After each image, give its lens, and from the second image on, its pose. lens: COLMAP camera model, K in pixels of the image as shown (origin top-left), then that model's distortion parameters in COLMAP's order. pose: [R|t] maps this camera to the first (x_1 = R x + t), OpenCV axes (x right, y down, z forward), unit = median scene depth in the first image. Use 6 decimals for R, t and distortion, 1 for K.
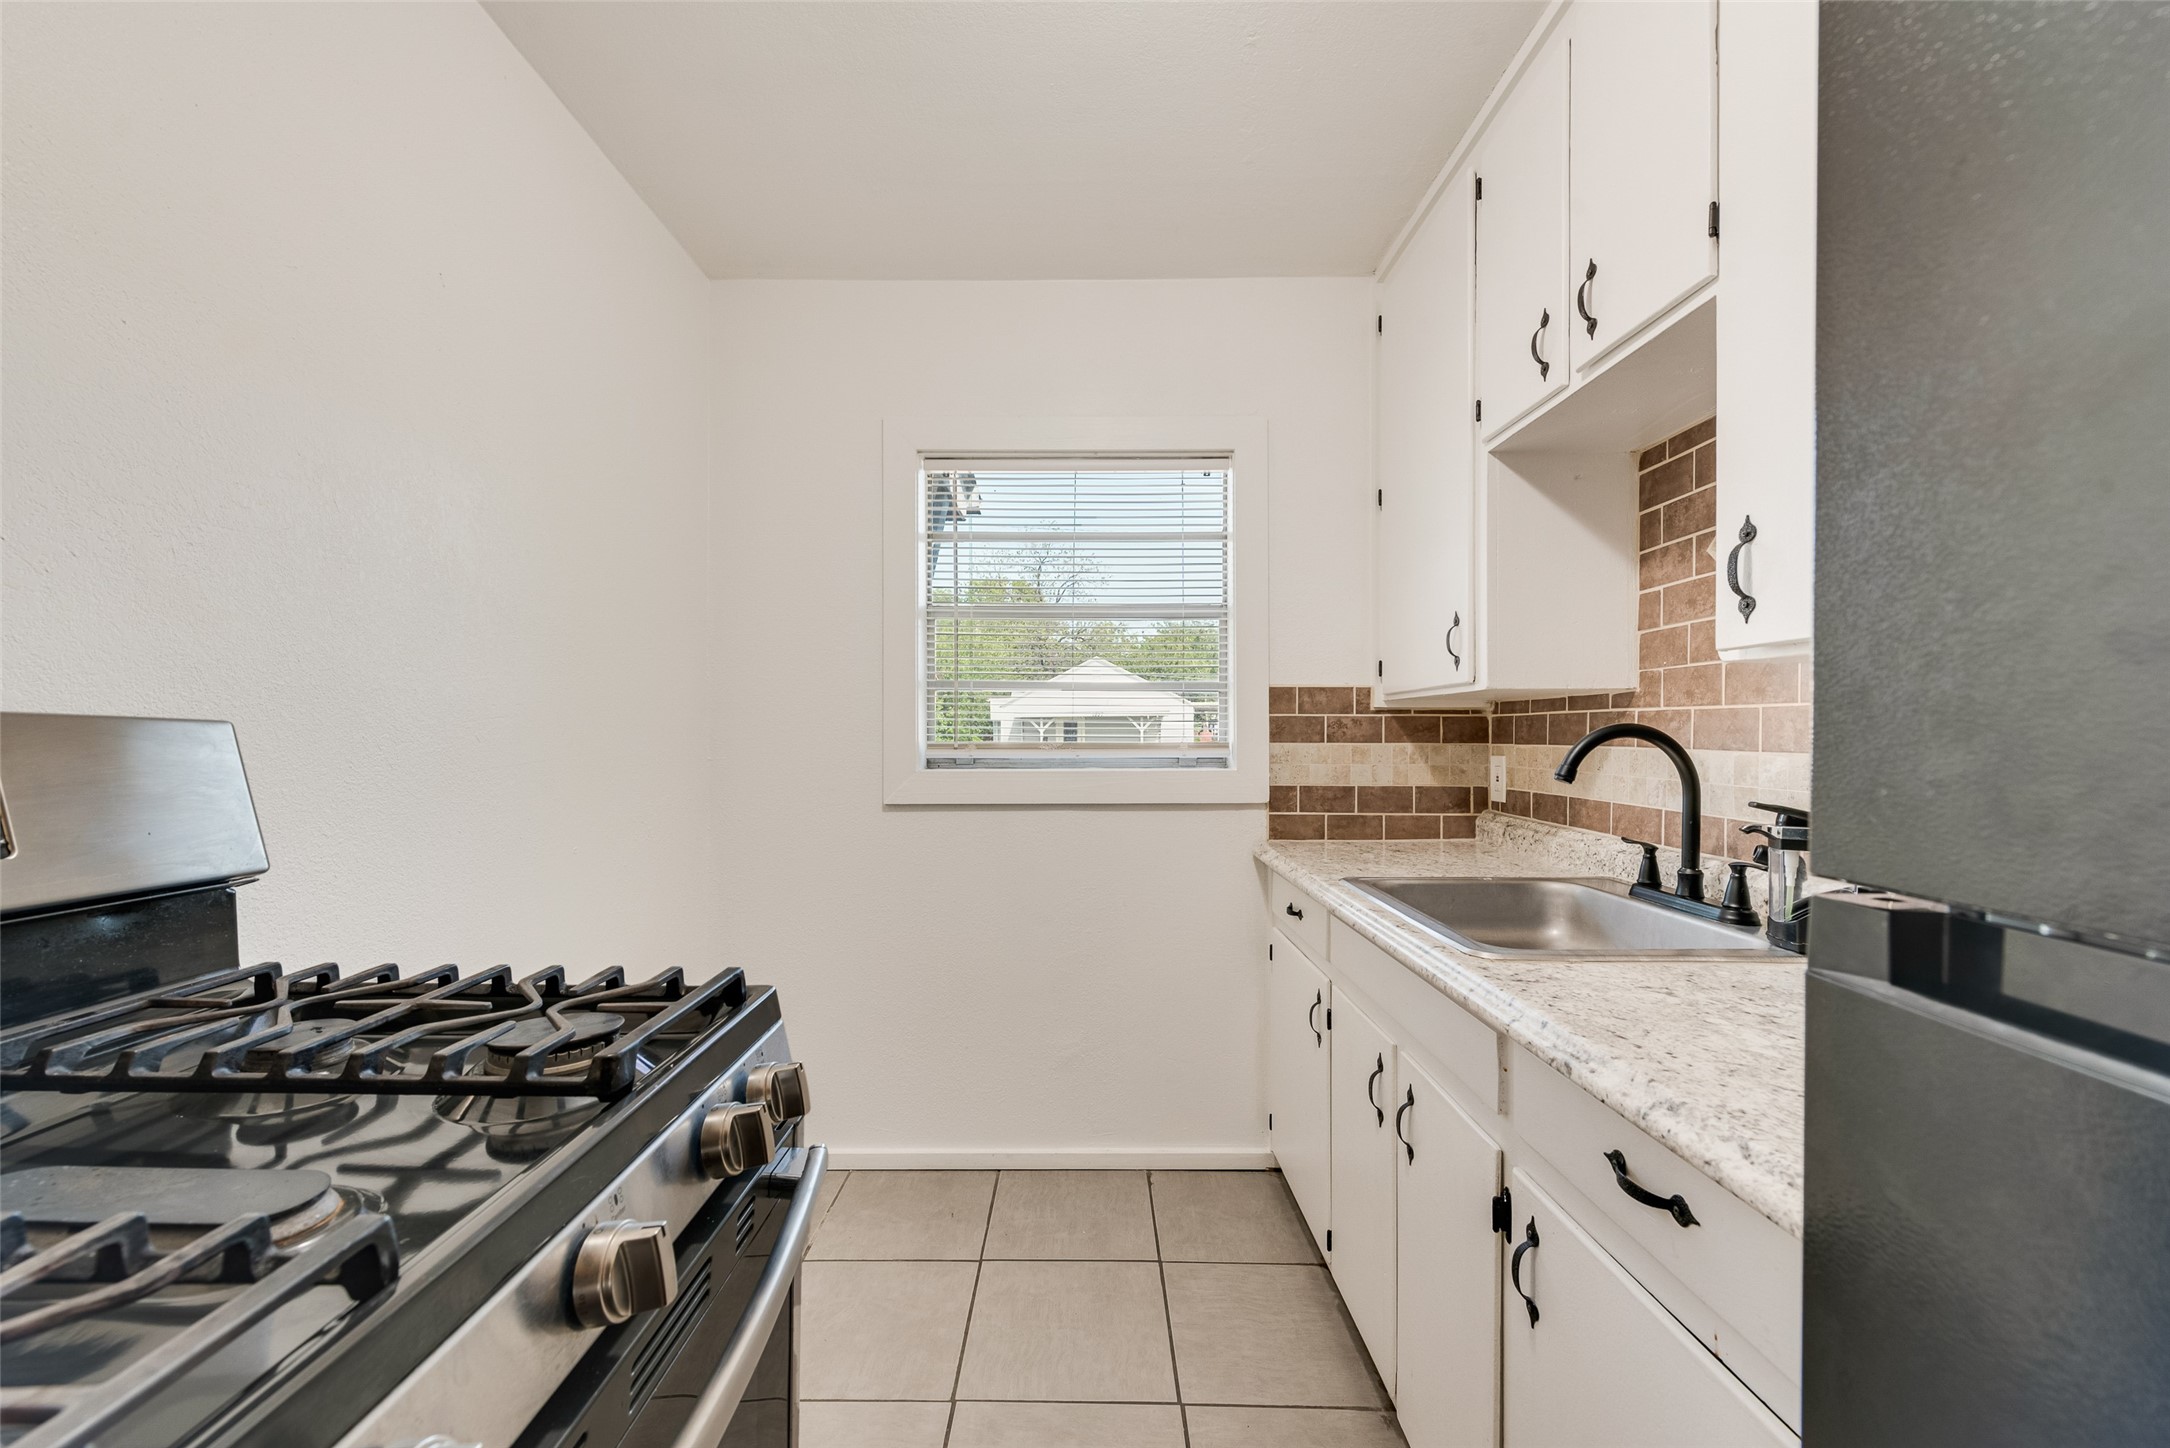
lens RADIAL K [[869.5, 0, 1076.9], [0, 869.5, 733.4], [0, 0, 1]] dist [0.010962, -0.000059]
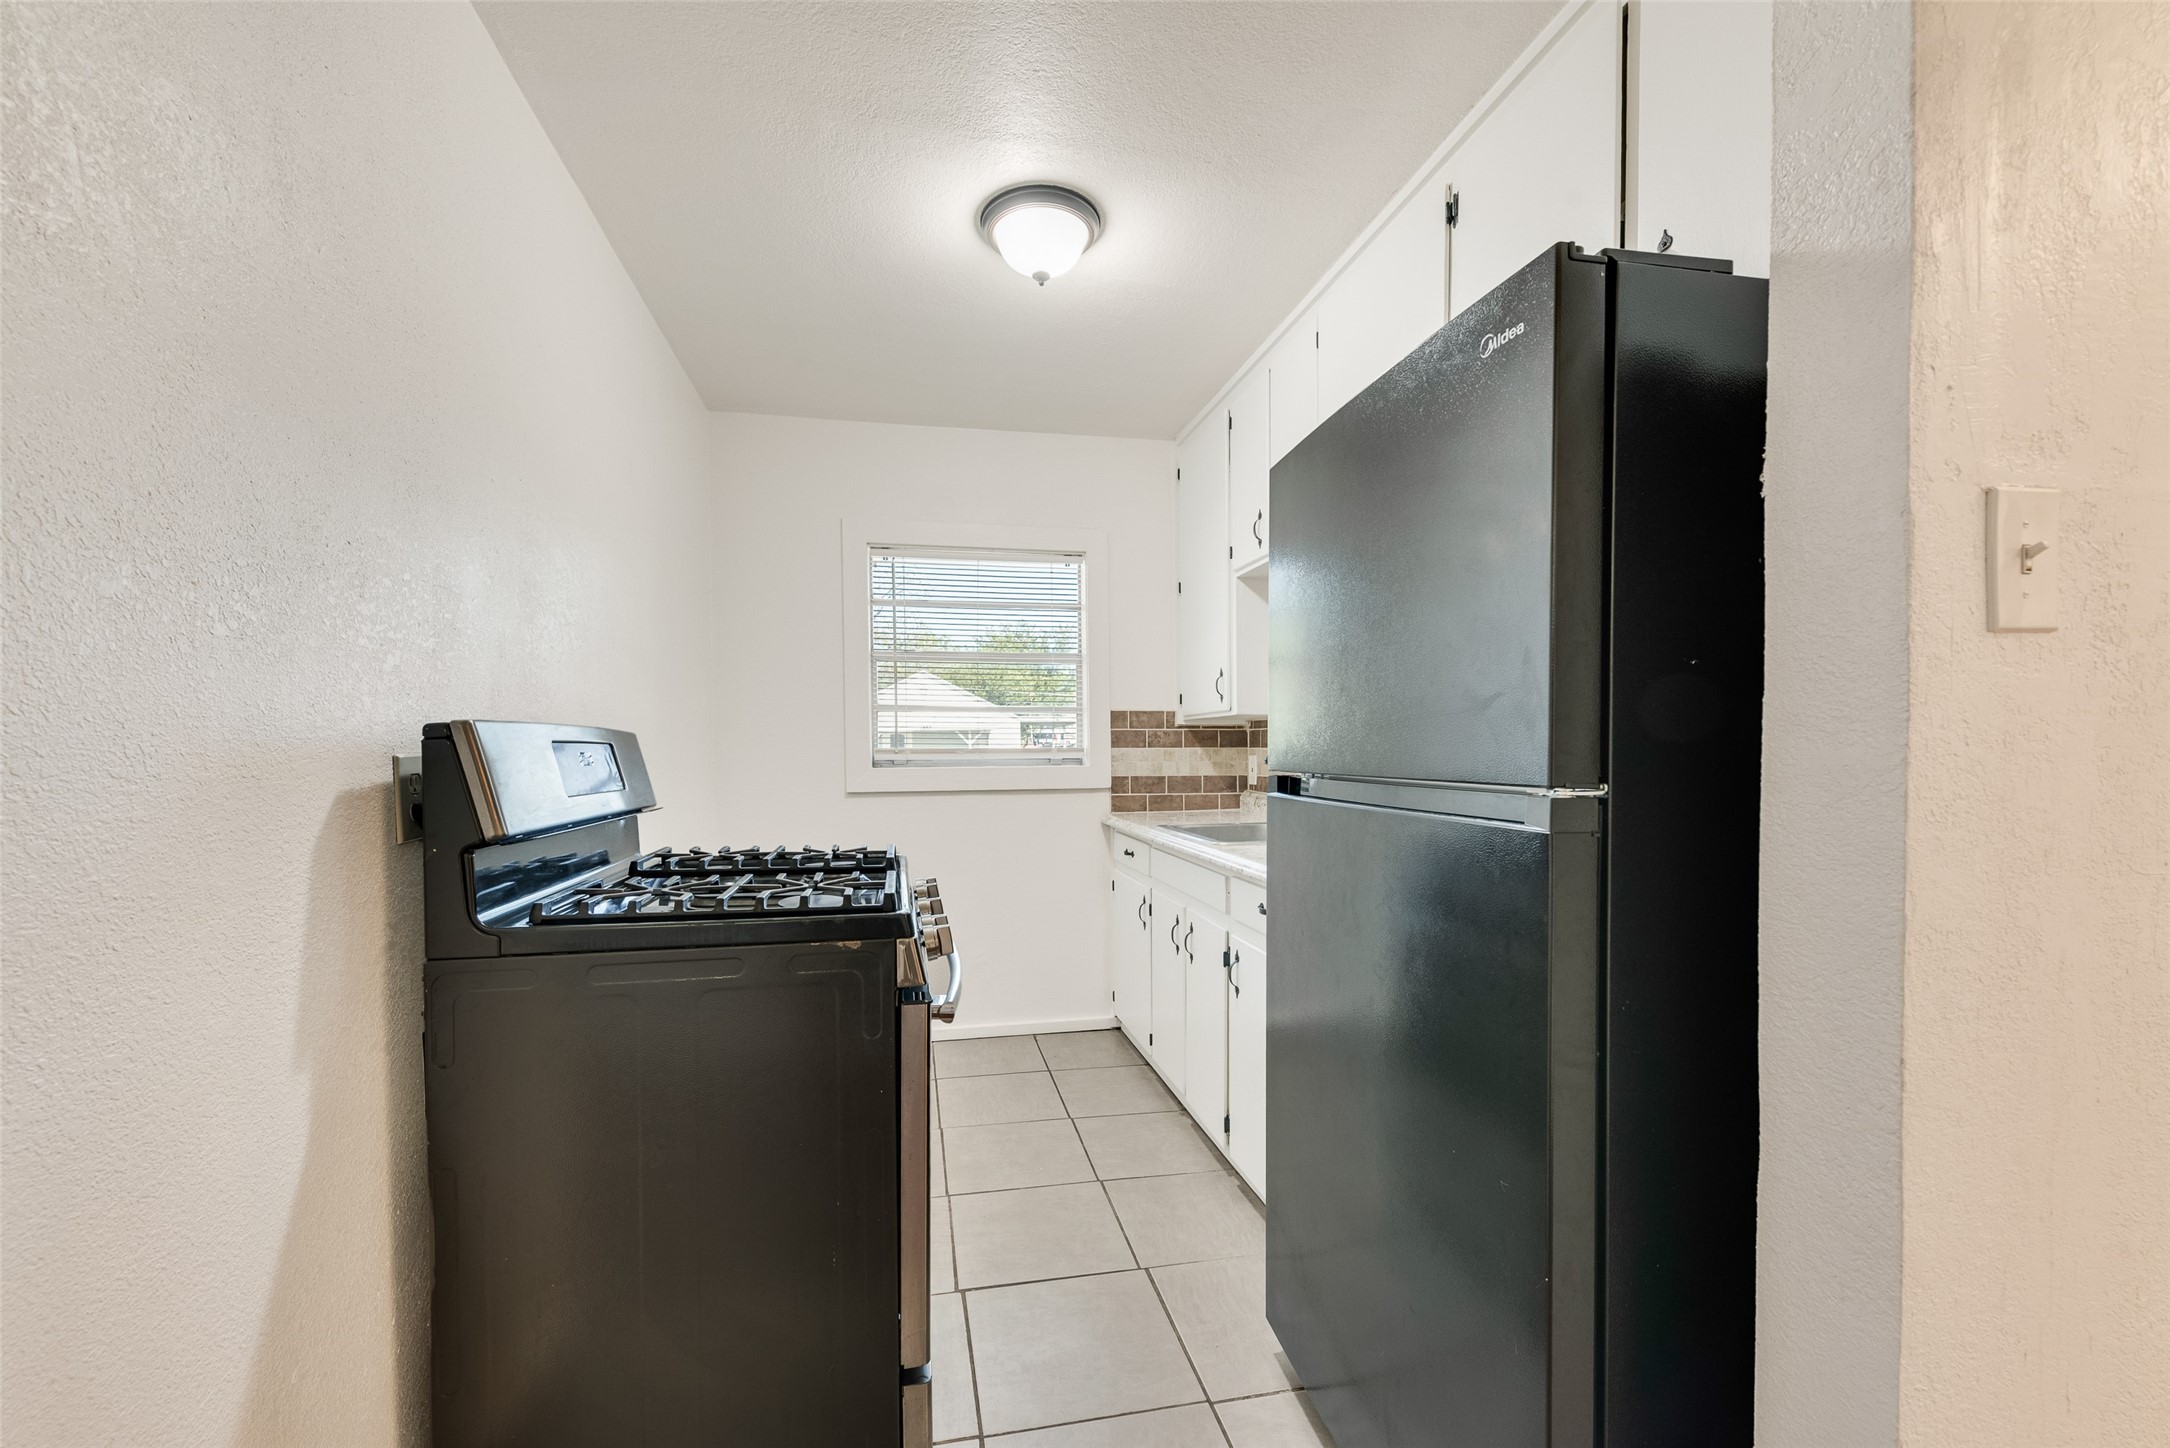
lens RADIAL K [[869.5, 0, 1083.0], [0, 869.5, 735.3], [0, 0, 1]] dist [0.010962, -0.000059]
pose [[0.978382, -0.002732, 0.206788, -0.137302], [0.005518, 0.999902, -0.012897, 0.008339], [-0.206733, 0.013759, 0.978301, -0.462280]]
